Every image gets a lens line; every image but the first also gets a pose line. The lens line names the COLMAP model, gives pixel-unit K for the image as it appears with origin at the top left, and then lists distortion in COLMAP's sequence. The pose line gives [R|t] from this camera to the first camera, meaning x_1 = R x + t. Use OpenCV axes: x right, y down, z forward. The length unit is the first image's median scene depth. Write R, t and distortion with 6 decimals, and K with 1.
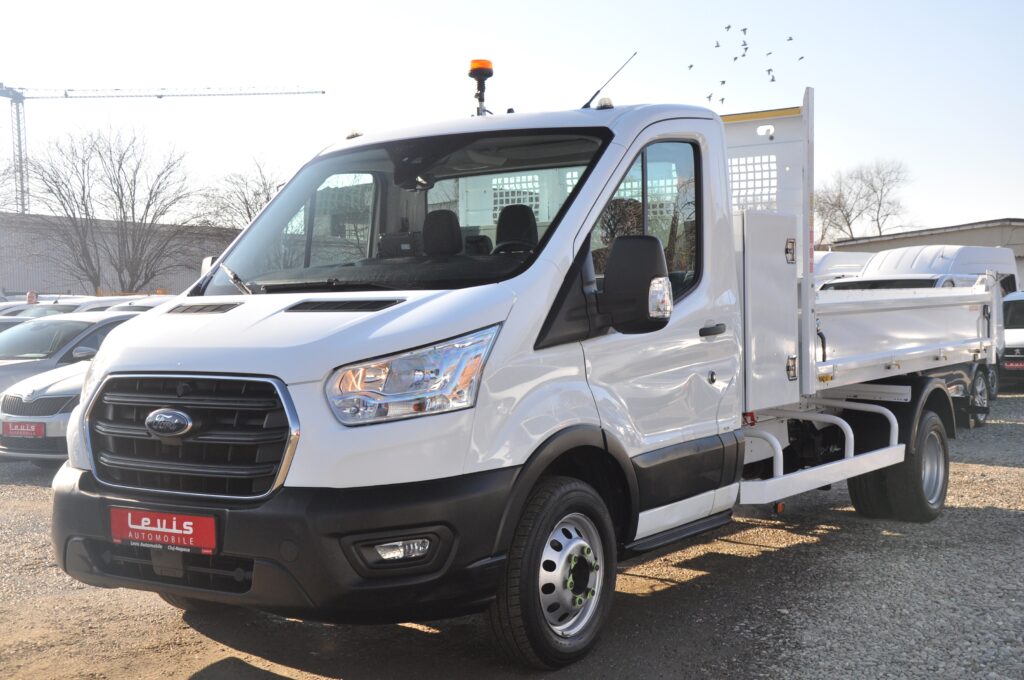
lens RADIAL K [[1305.6, 0, 512.8], [0, 1305.6, 339.3], [0, 0, 1]] dist [0.010165, 0.000000]
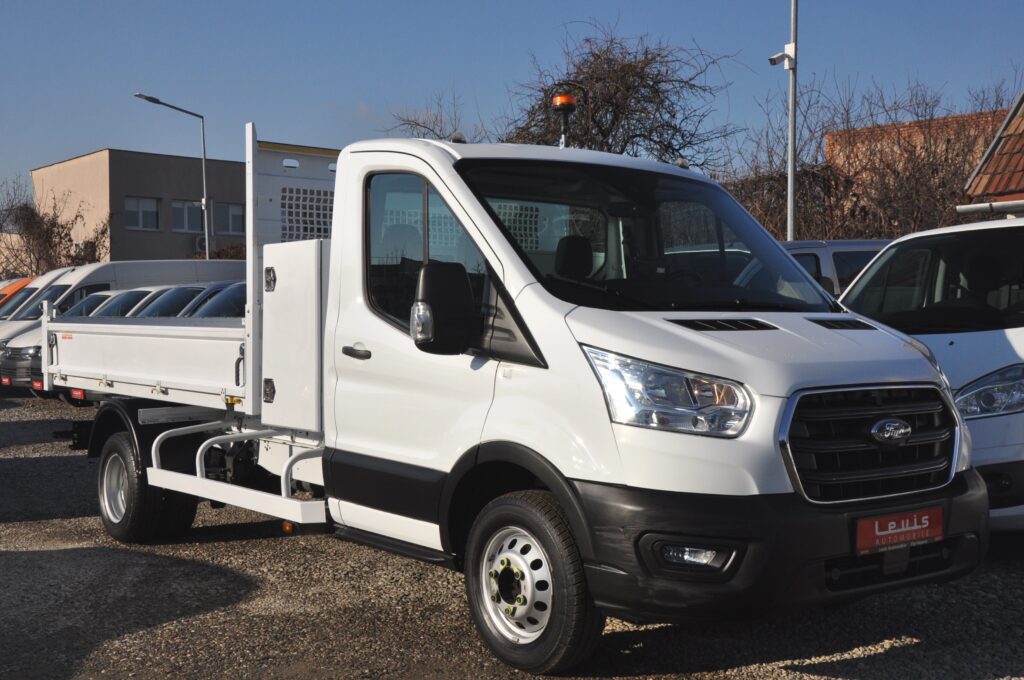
lens RADIAL K [[1241.9, 0, 516.4], [0, 1241.9, 339.4], [0, 0, 1]] dist [0.140704, 0.000000]
pose [[0.316679, -0.000118, 0.948533, -1.358134], [0.020001, 0.999778, -0.006553, -0.012027], [-0.948322, 0.021047, 0.316611, 0.963217]]
